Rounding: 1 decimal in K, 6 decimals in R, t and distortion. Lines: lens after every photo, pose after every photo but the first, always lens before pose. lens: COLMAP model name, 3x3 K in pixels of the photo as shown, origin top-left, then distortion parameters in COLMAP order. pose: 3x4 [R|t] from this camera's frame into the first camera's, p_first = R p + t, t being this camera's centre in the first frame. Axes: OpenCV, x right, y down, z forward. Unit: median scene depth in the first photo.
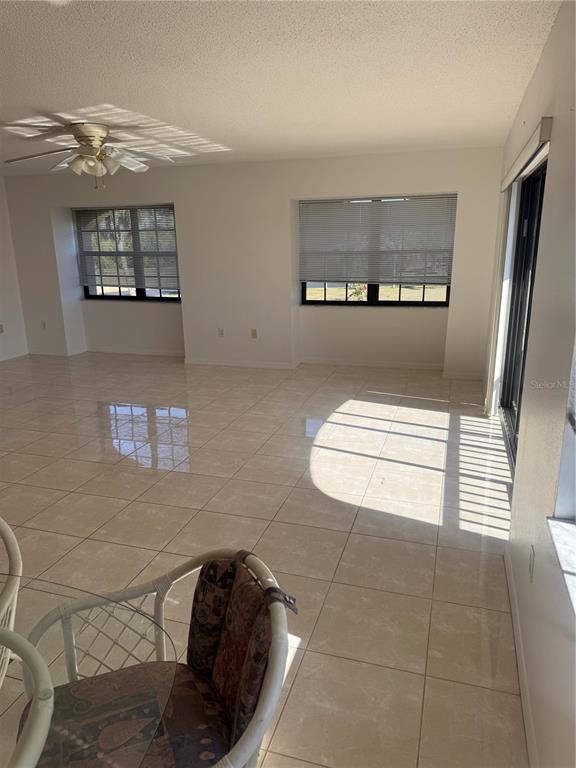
lens RADIAL K [[541.2, 0, 289.9], [0, 541.2, 384.3], [0, 0, 1]] dist [0.111872, -0.158837]
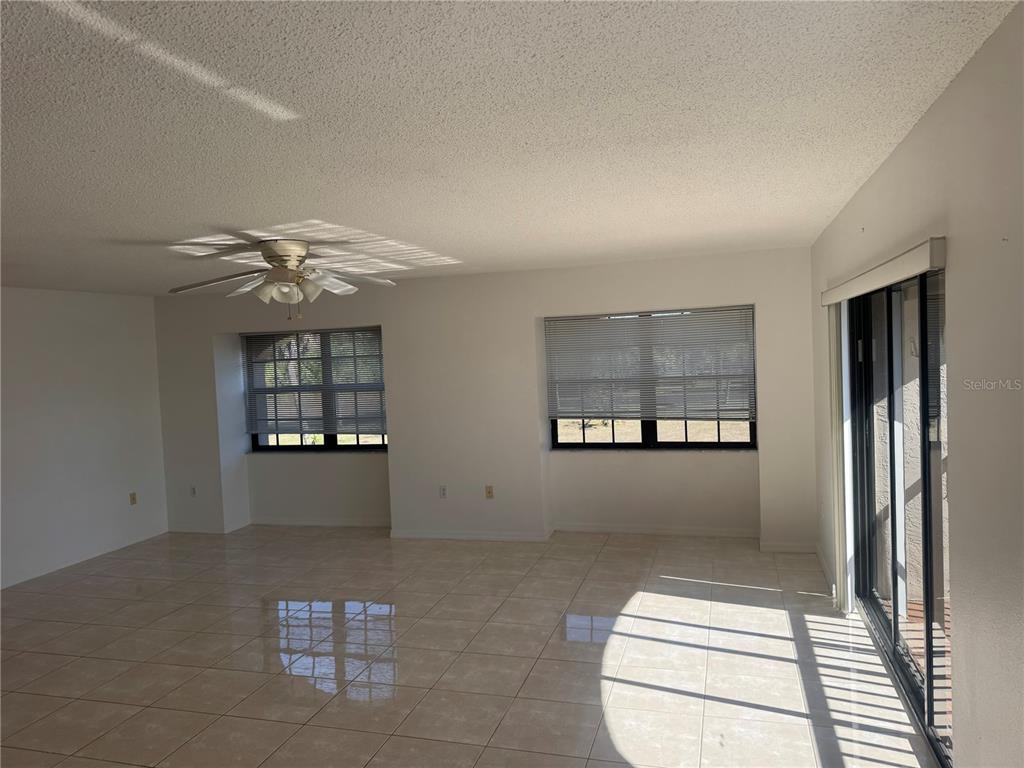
lens RADIAL K [[718.7, 0, 526.5], [0, 718.7, 373.4], [0, 0, 1]] dist [0.108990, -0.156270]
pose [[0.999093, -0.032202, 0.027858, -0.050348], [0.037553, 0.974771, -0.220025, -0.046292], [-0.020070, 0.220871, 0.975096, 0.038712]]
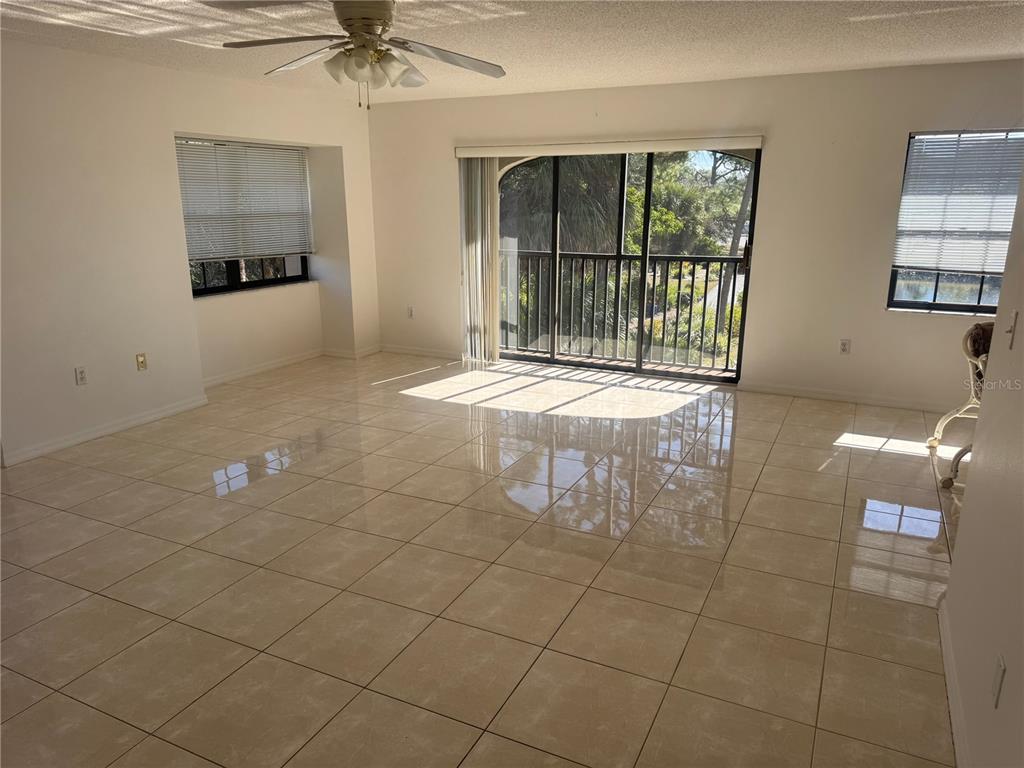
lens RADIAL K [[721.6, 0, 511.7], [0, 721.6, 381.8], [0, 0, 1]] dist [0.111872, -0.158837]
pose [[0.159057, -0.231601, 0.959720, -0.956059], [0.255393, 0.948658, 0.186605, -0.154457], [-0.953664, 0.215425, 0.210040, 0.631602]]
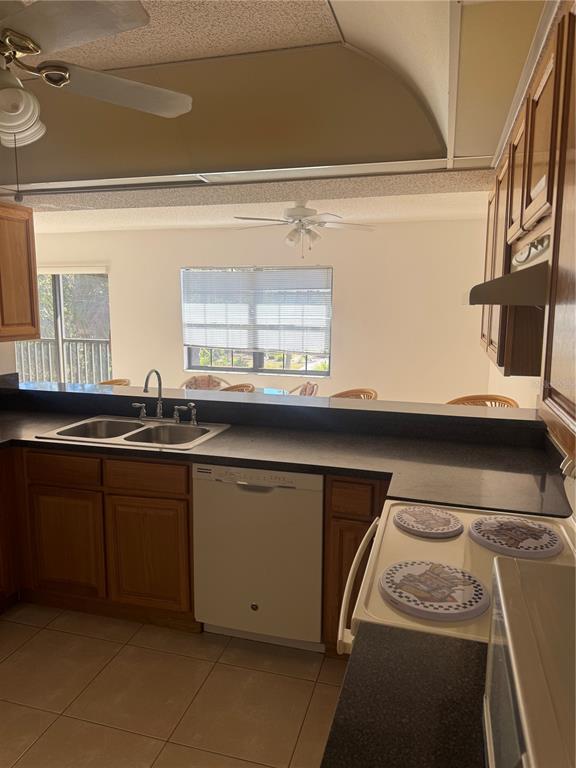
lens RADIAL K [[536.1, 0, 285.3], [0, 536.1, 386.0], [0, 0, 1]] dist [0.110802, -0.142480]
pose [[-0.018594, -0.136633, 0.990447, -1.112213], [0.255266, 0.957140, 0.136830, -0.001578], [-0.966692, 0.255371, 0.017081, 0.086455]]
